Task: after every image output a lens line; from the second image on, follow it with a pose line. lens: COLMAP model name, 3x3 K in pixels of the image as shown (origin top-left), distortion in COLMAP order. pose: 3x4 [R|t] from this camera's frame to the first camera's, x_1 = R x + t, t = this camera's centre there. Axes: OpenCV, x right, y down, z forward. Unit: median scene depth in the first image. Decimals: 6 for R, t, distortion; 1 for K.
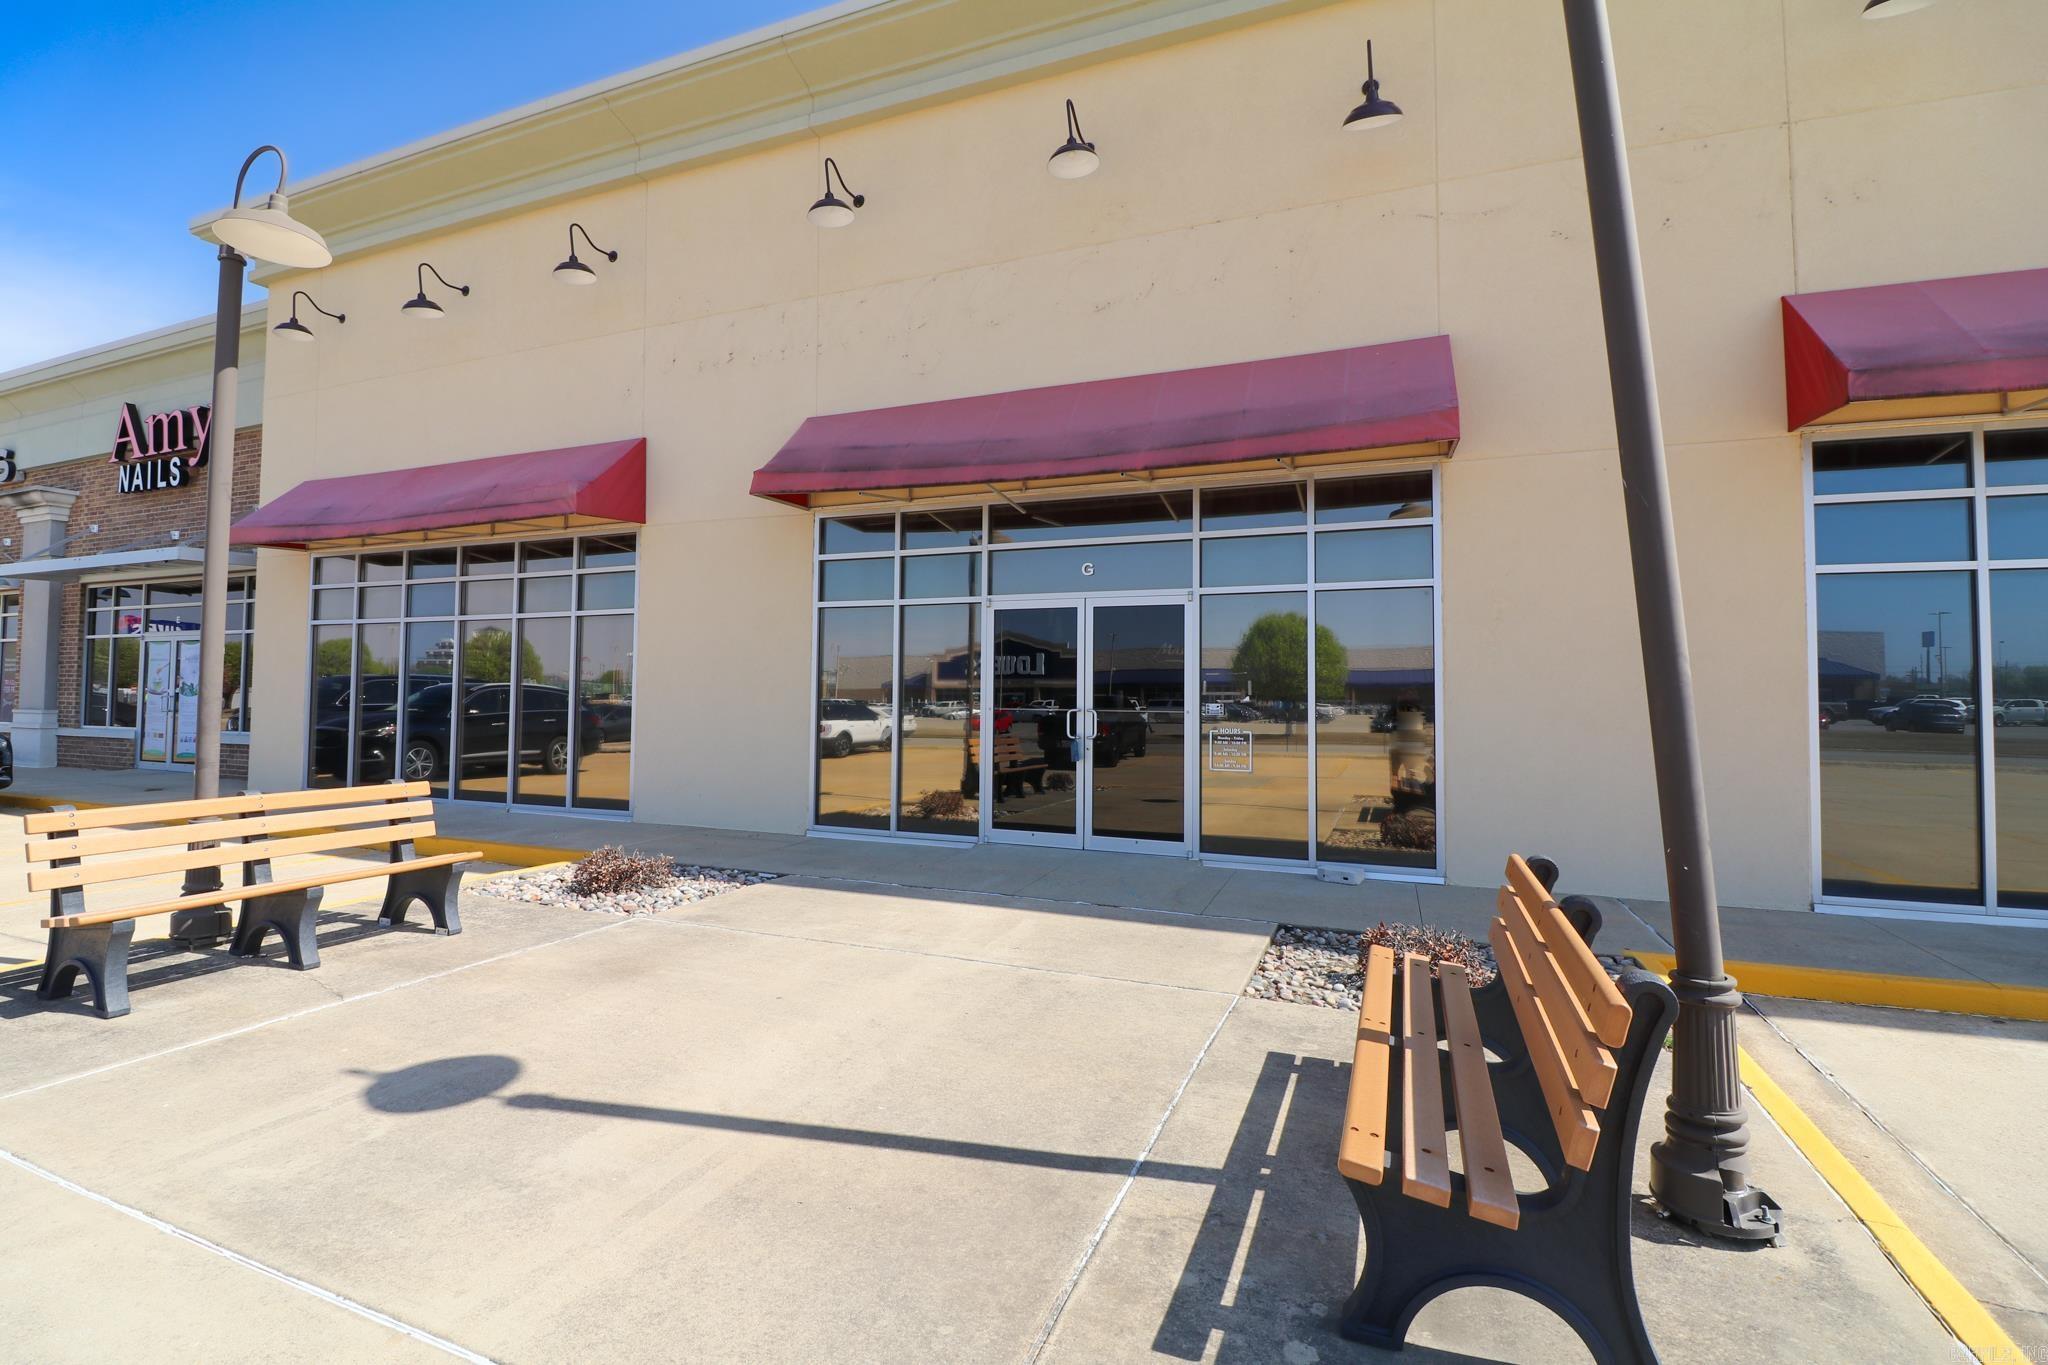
lens RADIAL K [[948.1, 0, 992.3], [0, 948.1, 666.3], [0, 0, 1]] dist [0.000776, -0.015312]
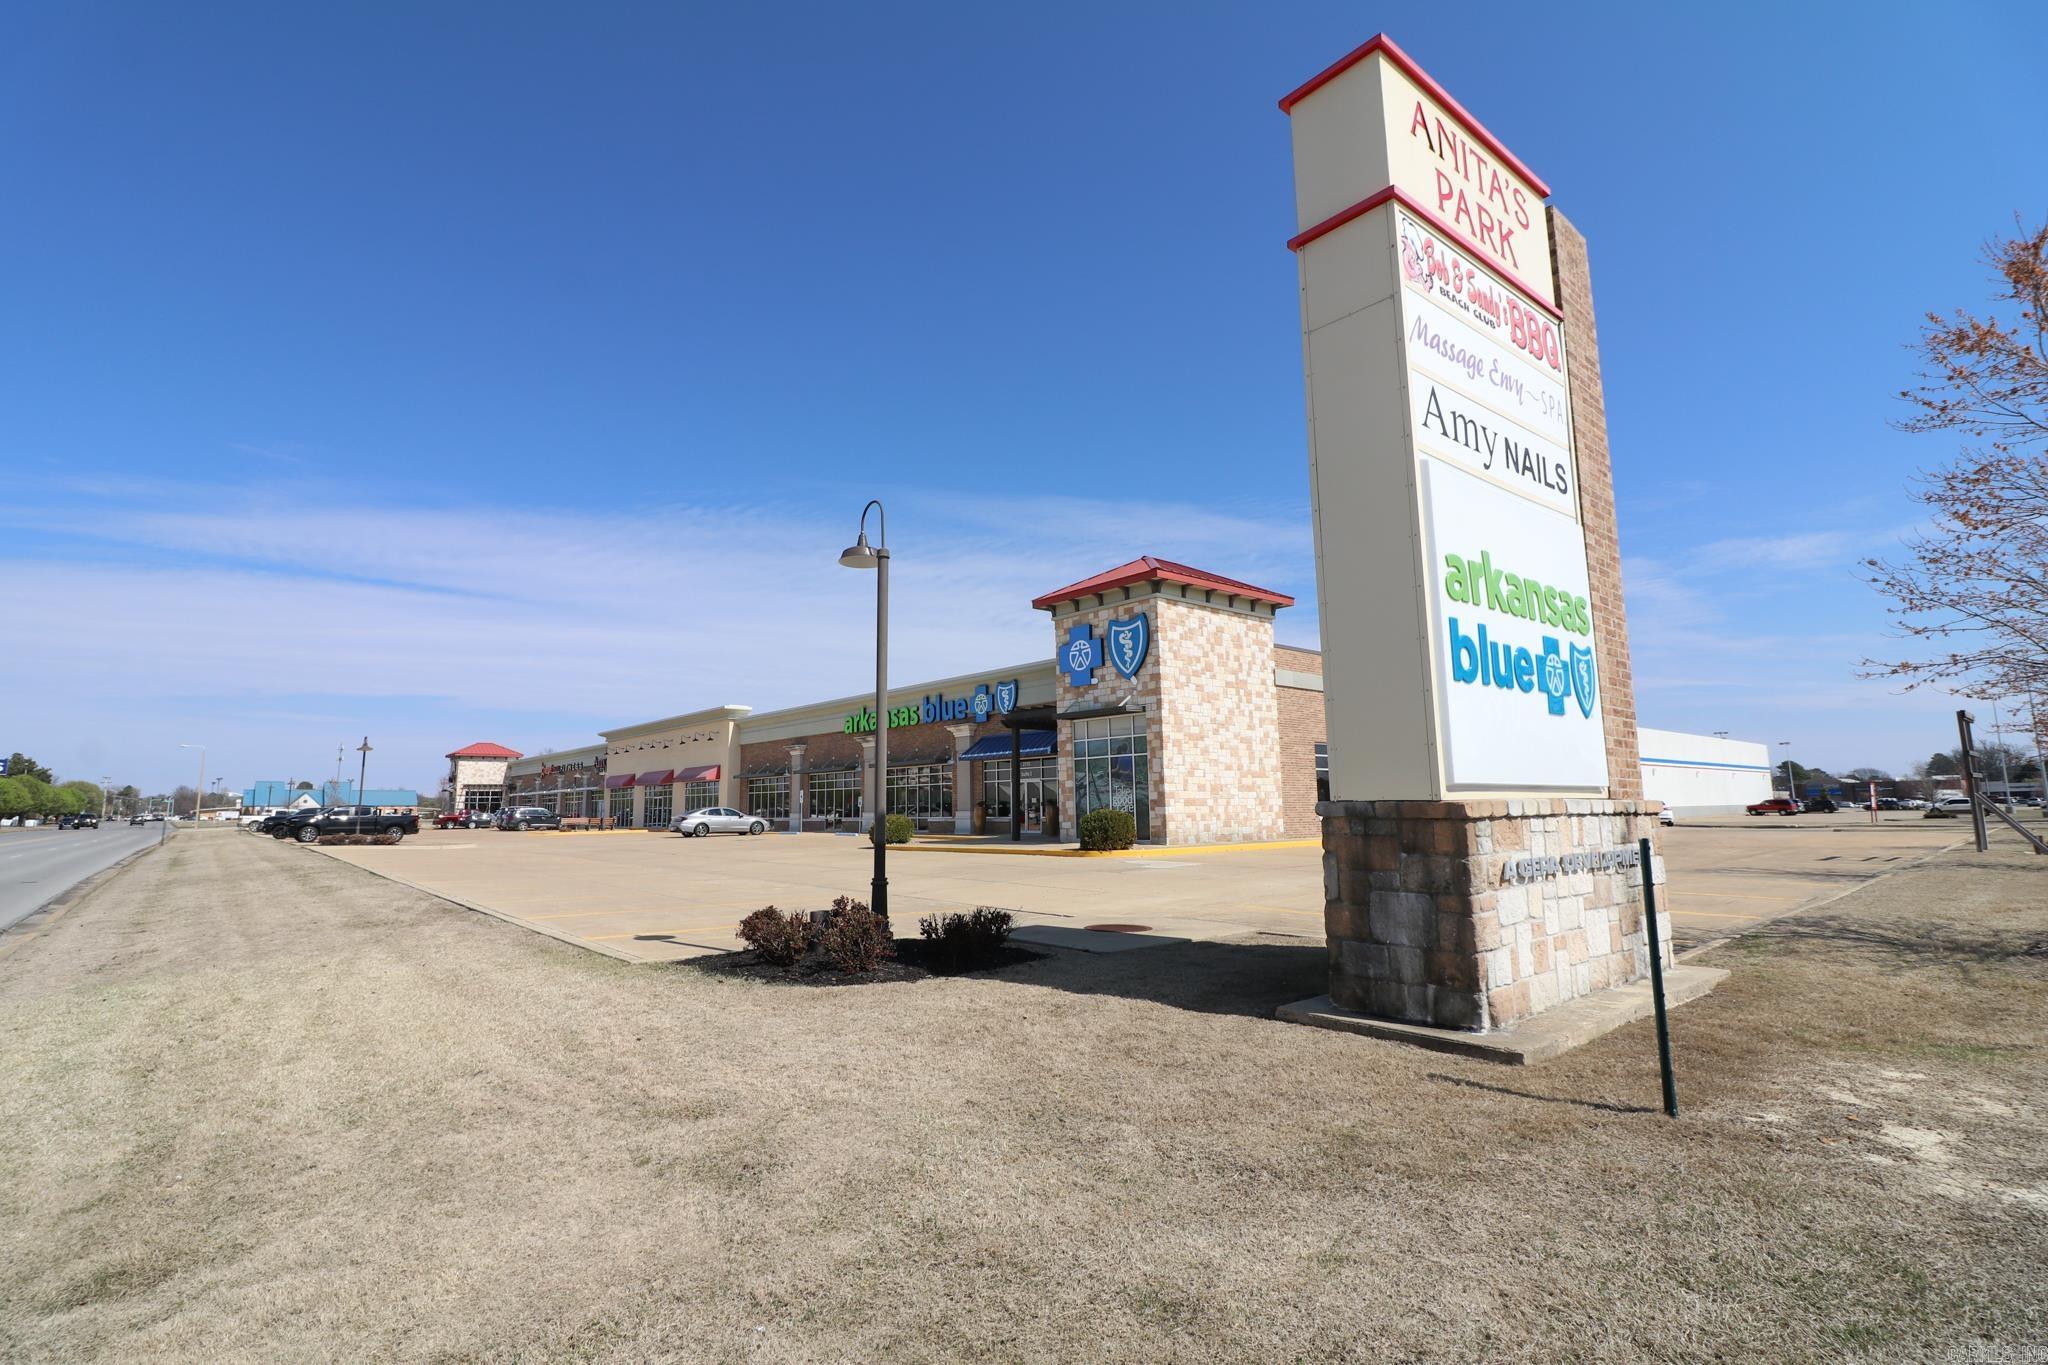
lens RADIAL K [[963.8, 0, 1025.4], [0, 963.8, 669.1], [0, 0, 1]] dist [0.003727, -0.014797]
pose [[0.892924, -0.090383, -0.441041, 4.988786], [0.045451, 0.992733, -0.111423, -0.070918], [0.447907, 0.079447, 0.890544, -3.816970]]
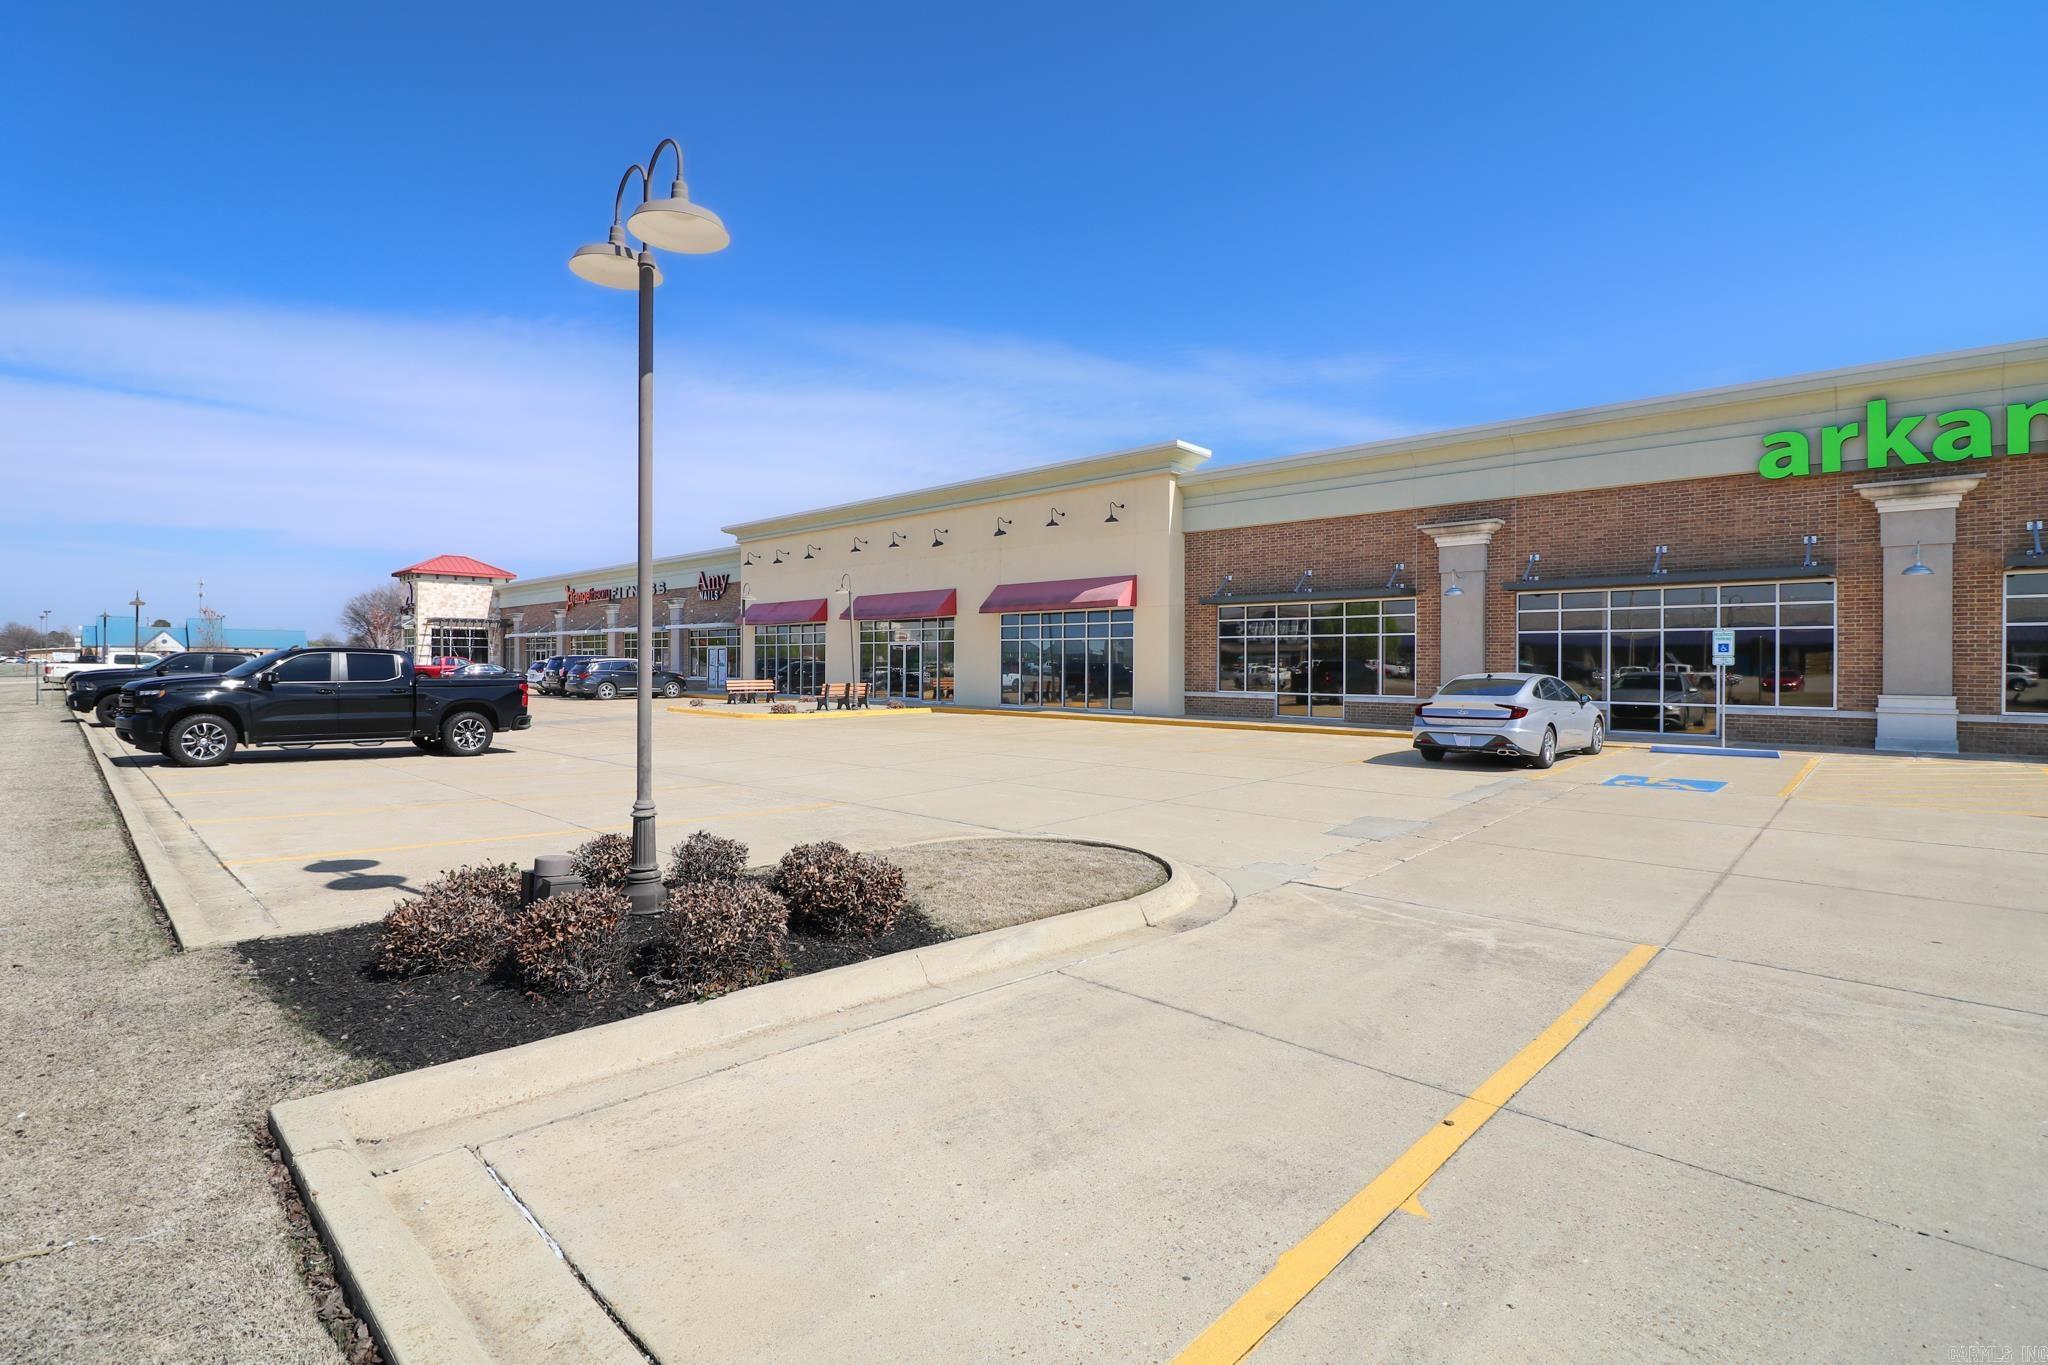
lens RADIAL K [[948.1, 0, 992.3], [0, 948.1, 666.3], [0, 0, 1]] dist [0.000776, -0.015312]
pose [[0.928316, -0.007783, -0.371710, 1.509446], [0.022871, 0.999083, 0.036198, -0.082501], [0.371088, -0.042105, 0.927643, -2.089141]]
